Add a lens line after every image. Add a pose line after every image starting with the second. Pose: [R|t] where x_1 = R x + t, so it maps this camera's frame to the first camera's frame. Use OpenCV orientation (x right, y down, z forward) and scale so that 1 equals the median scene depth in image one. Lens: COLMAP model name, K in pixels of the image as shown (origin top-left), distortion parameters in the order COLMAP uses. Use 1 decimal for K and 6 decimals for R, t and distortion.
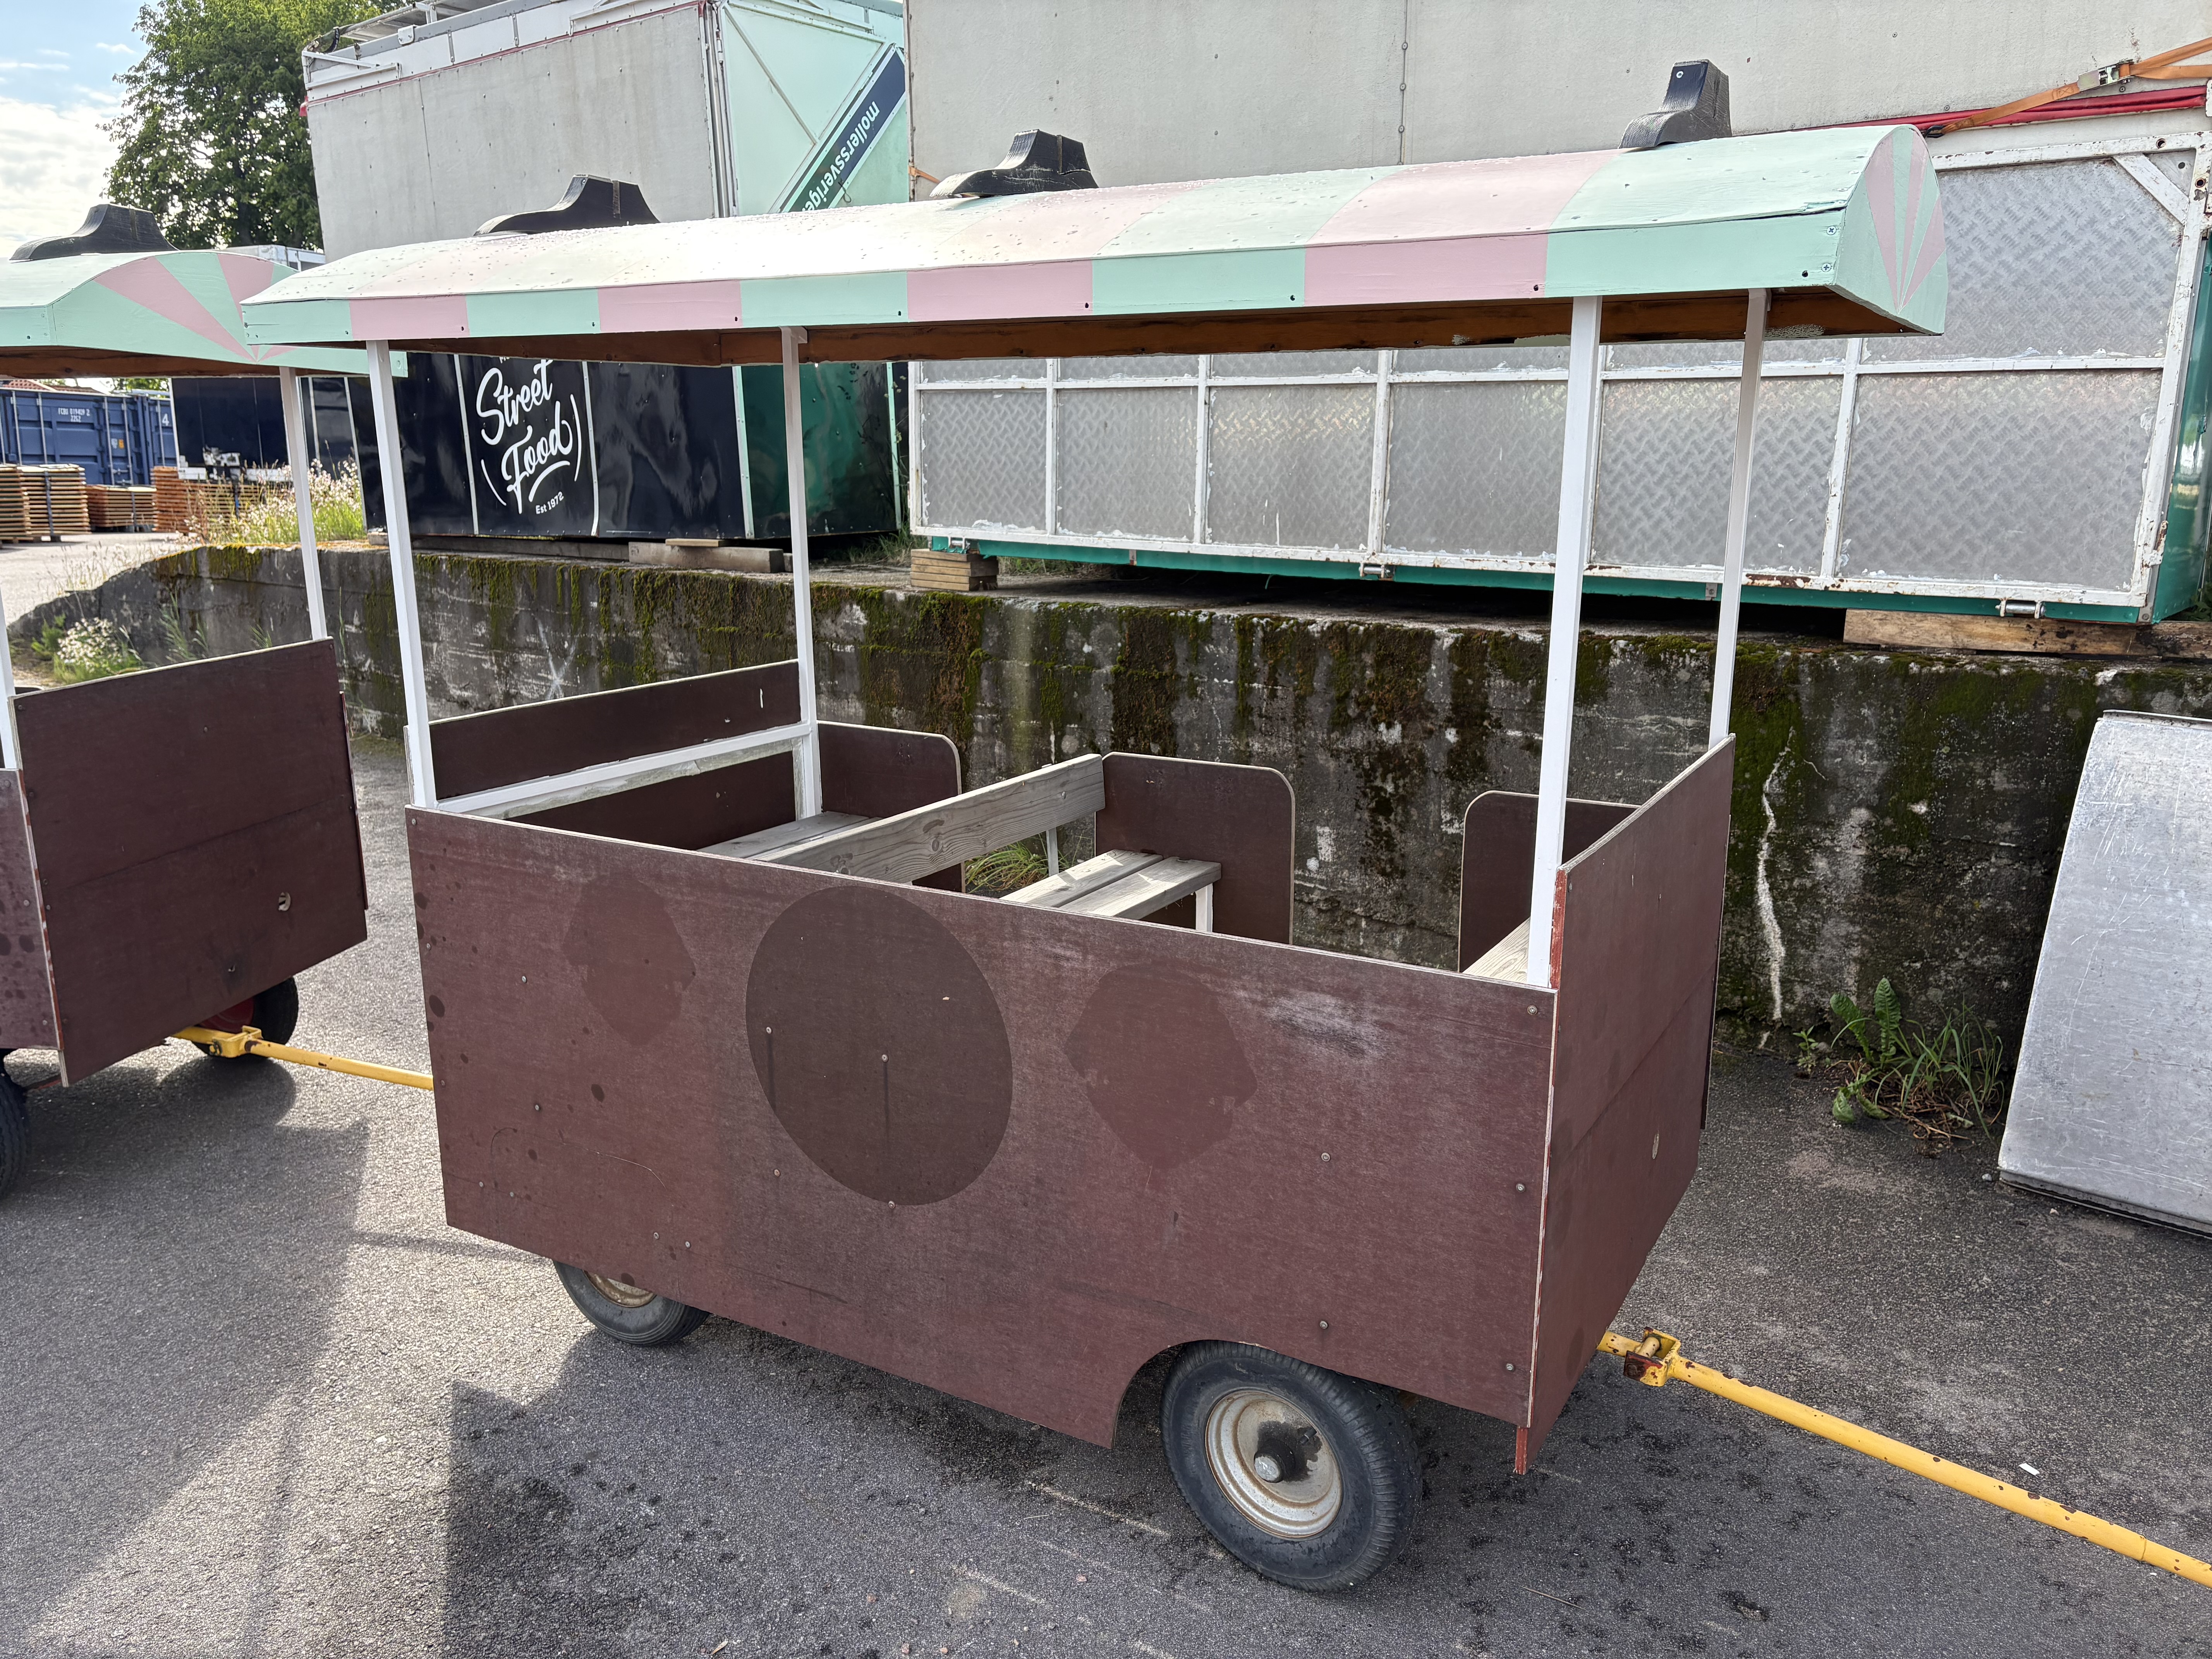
lens RADIAL K [[1657.3, 0, 1114.1], [0, 1657.3, 841.9], [0, 0, 1]] dist [0.071940, -0.079821]
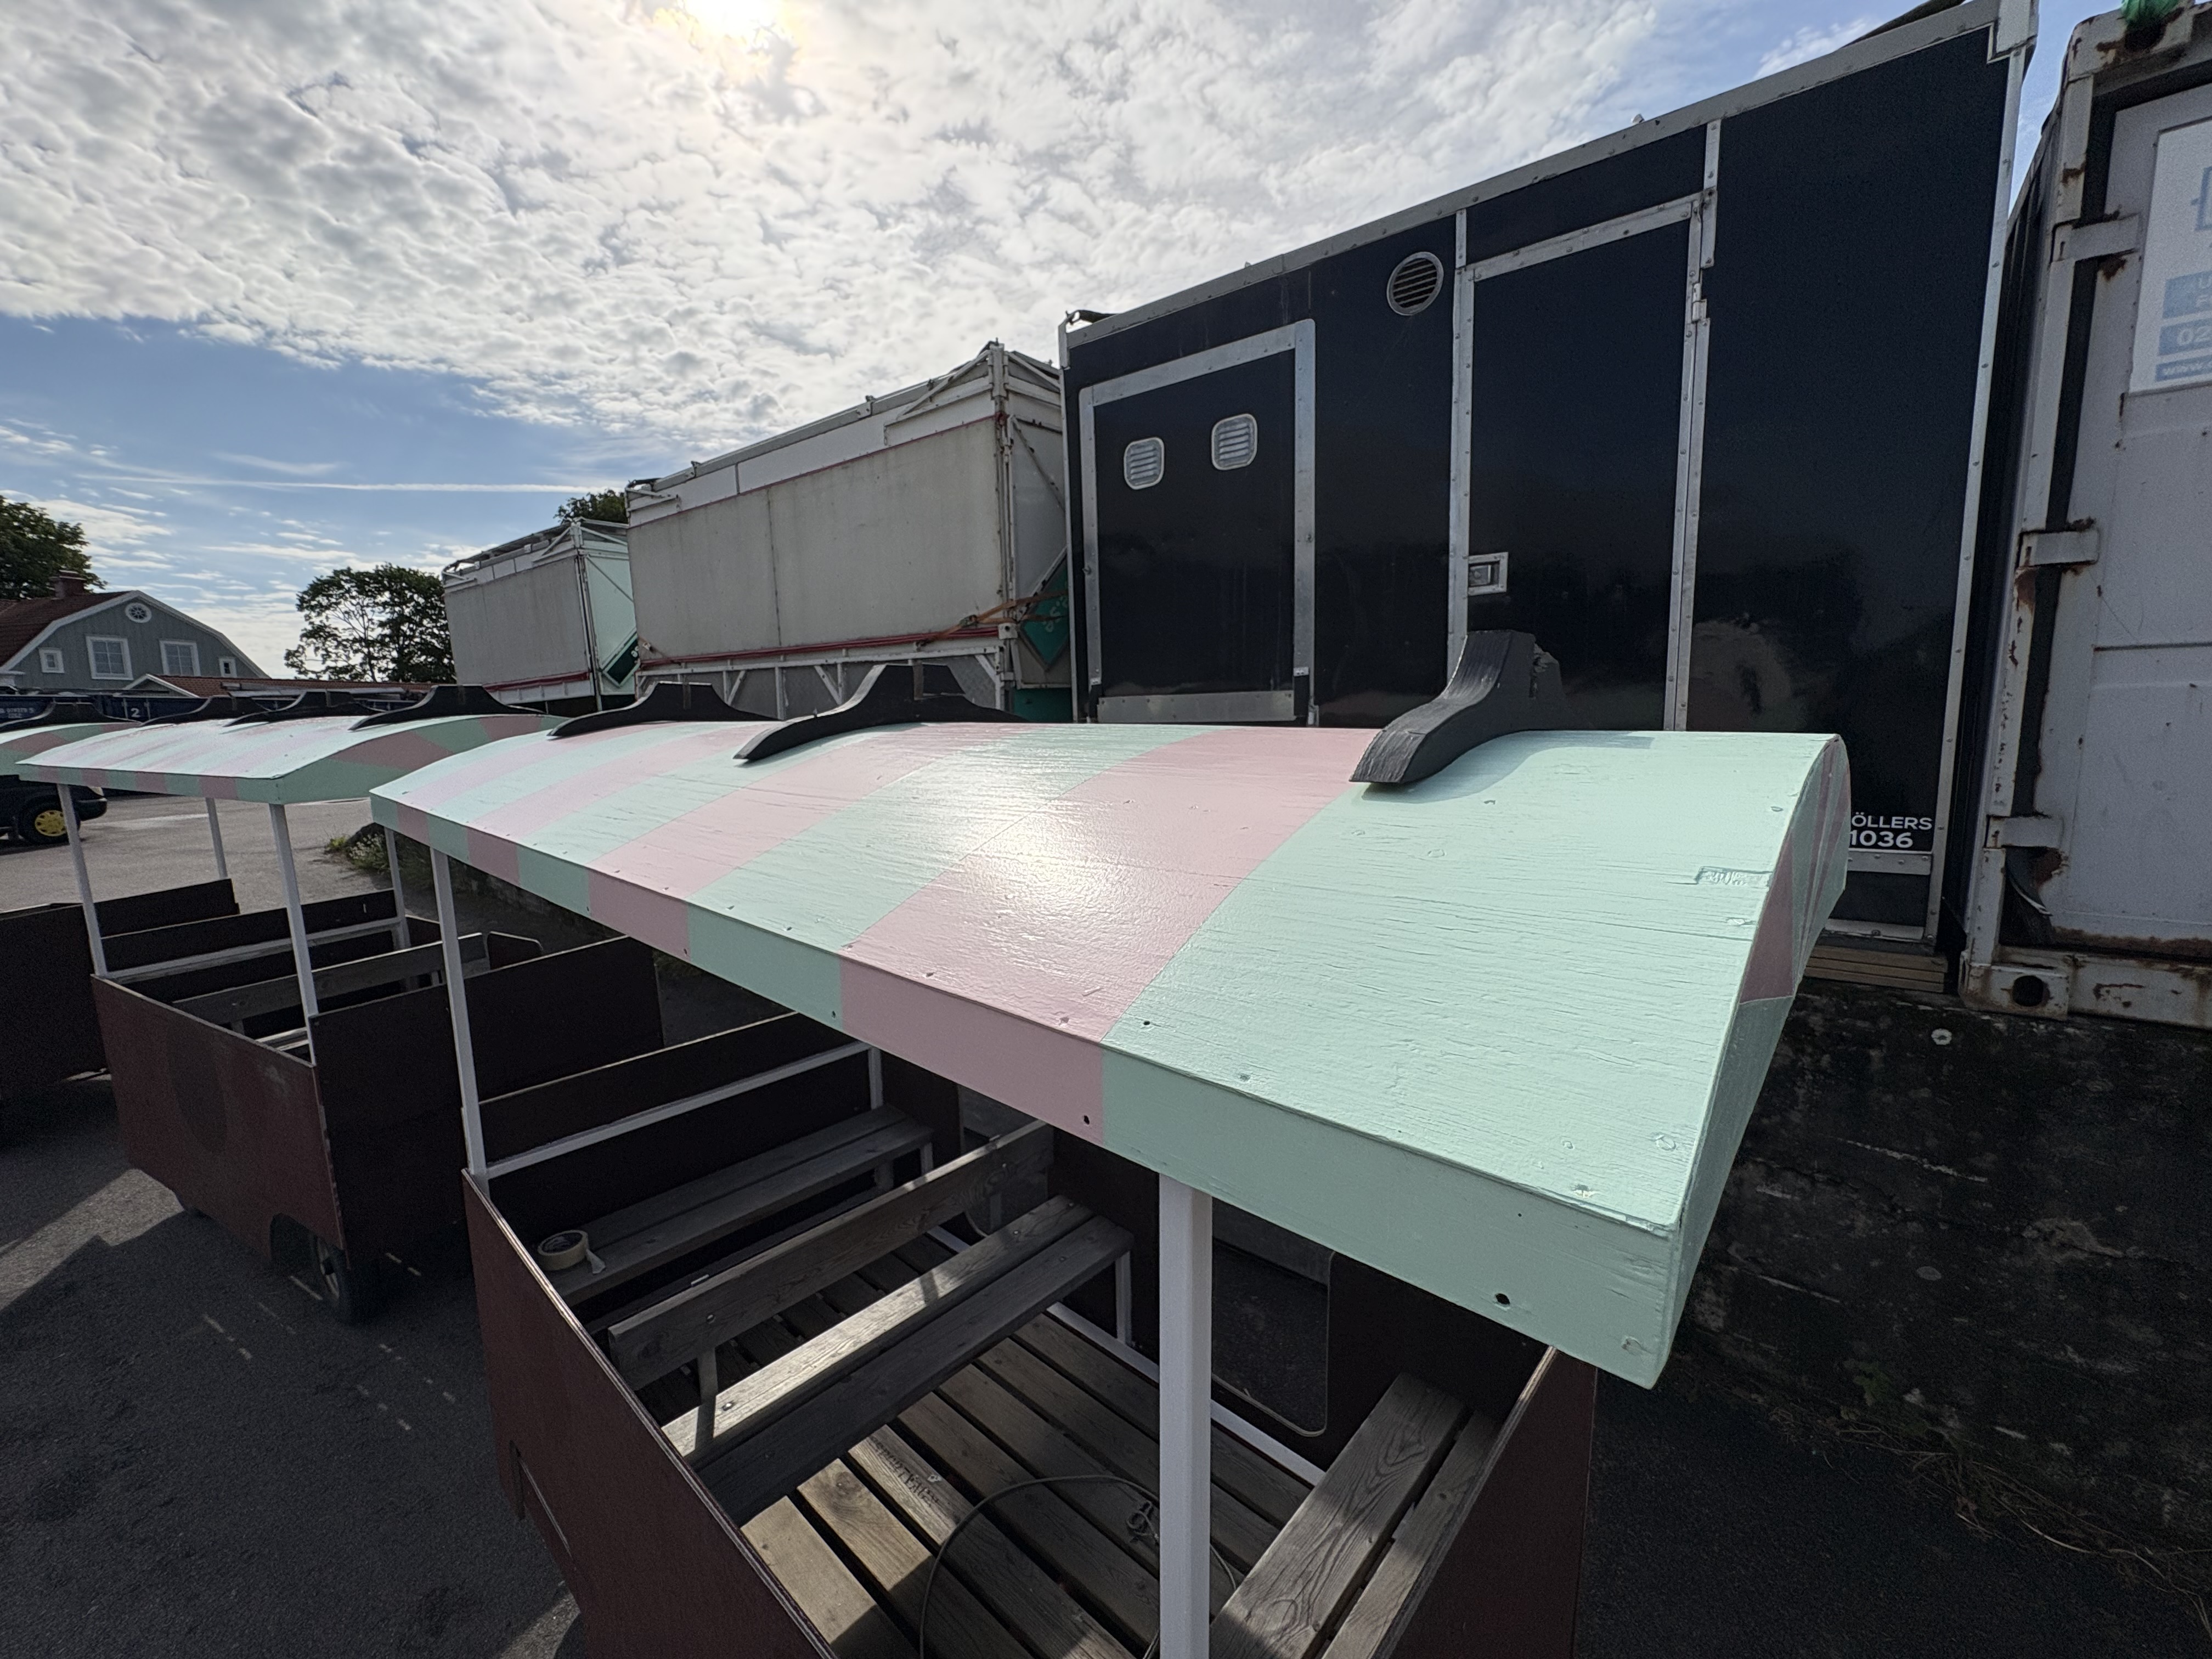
lens RADIAL K [[882.1, 0, 1106.0], [0, 882.1, 829.5], [0, 0, 1]] dist [0.001405, -0.000138]
pose [[0.999591, -0.027204, 0.008846, 0.517227], [0.027888, 0.995578, -0.089703, -0.039541], [-0.006367, 0.089913, 0.995929, -0.122124]]
